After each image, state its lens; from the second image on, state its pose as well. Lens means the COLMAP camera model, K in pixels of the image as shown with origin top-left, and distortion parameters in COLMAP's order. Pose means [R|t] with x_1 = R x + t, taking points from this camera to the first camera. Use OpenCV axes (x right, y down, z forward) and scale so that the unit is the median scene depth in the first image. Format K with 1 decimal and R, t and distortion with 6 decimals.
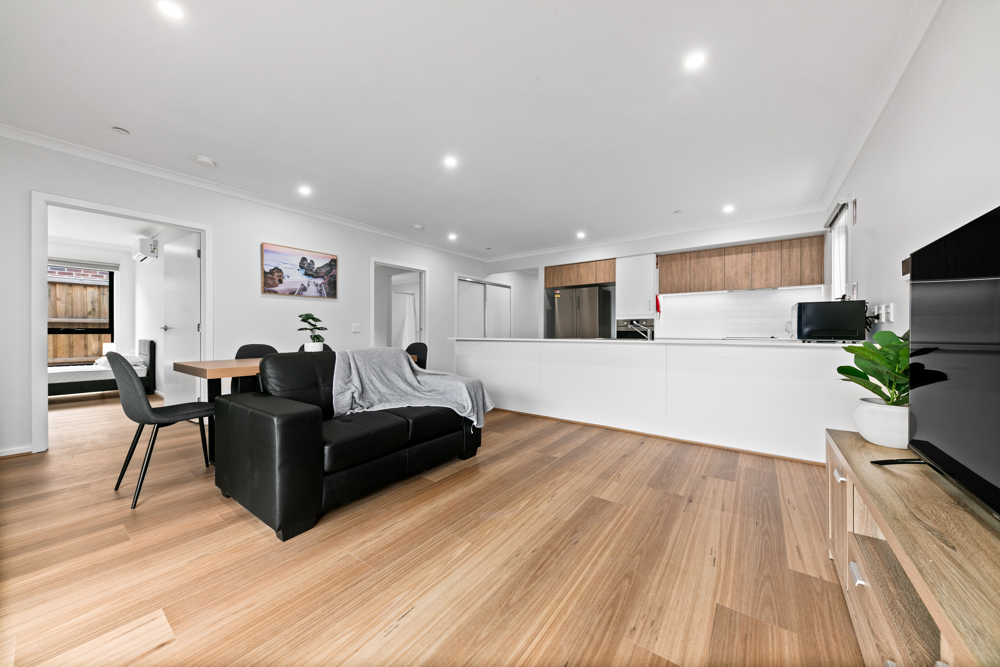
lens RADIAL K [[351.3, 0, 497.5], [0, 351.3, 331.6], [0, 0, 1]] dist [-0.010038, -0.000152]
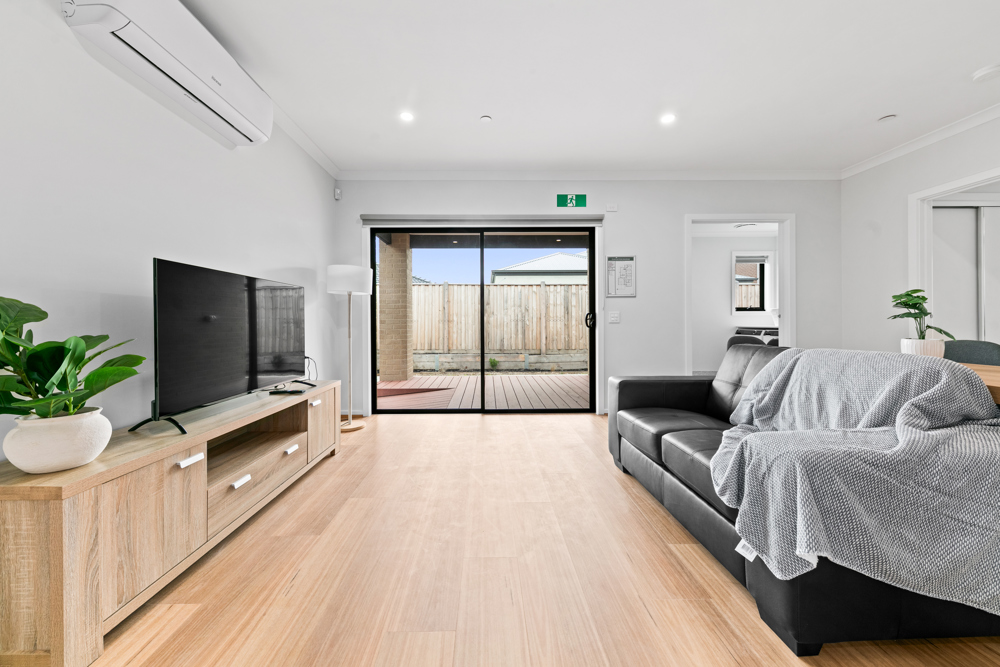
lens RADIAL K [[351.3, 0, 499.7], [0, 351.3, 326.3], [0, 0, 1]] dist [-0.010038, -0.000152]
pose [[-0.780169, 0.011972, -0.625455, 0.228181], [0.009141, 0.999928, 0.007738, -0.000630], [0.625502, 0.000319, -0.780222, 0.610712]]
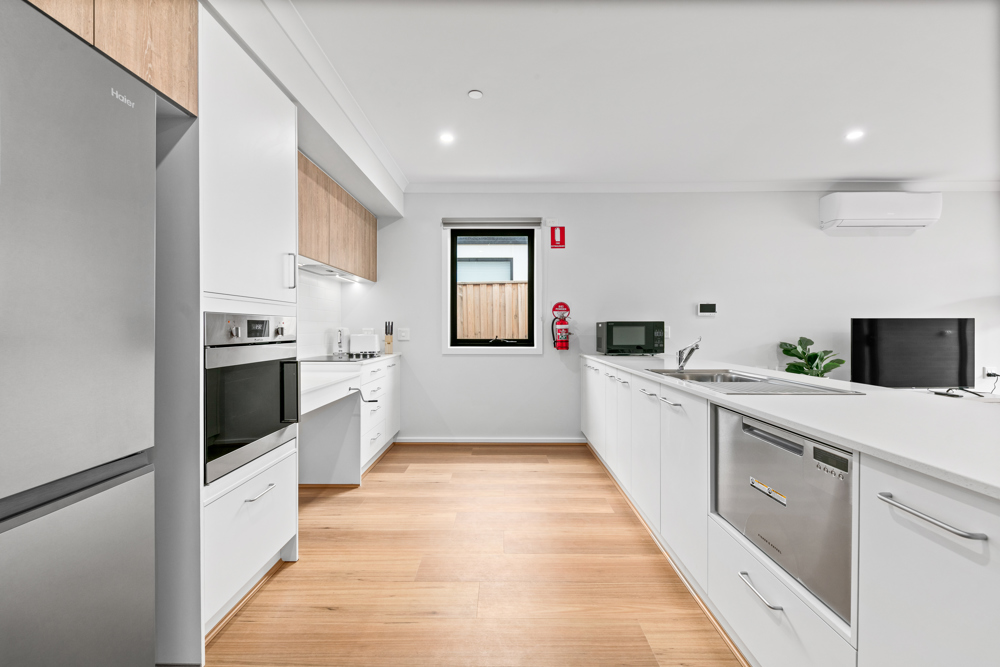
lens RADIAL K [[392.2, 0, 498.7], [0, 392.2, 331.2], [0, 0, 1]] dist [0.004573, 0.000169]
pose [[-0.595983, -0.001984, 0.802994, 0.076619], [-0.003510, 0.999994, -0.000135, -0.028618], [-0.802989, -0.002899, -0.595987, 1.167548]]
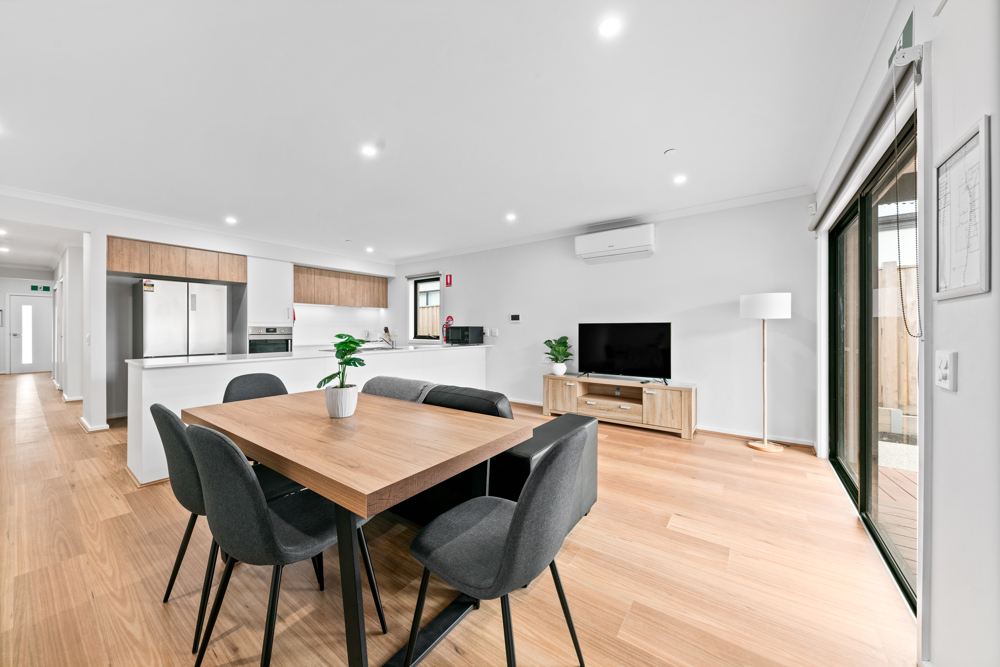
lens RADIAL K [[351.3, 0, 503.0], [0, 351.3, 331.3], [0, 0, 1]] dist [-0.010038, -0.000152]
pose [[-0.019621, -0.004084, 0.999799, -0.647286], [-0.006607, 0.999970, 0.003955, -0.035763], [-0.999786, -0.006528, -0.019647, 0.448353]]
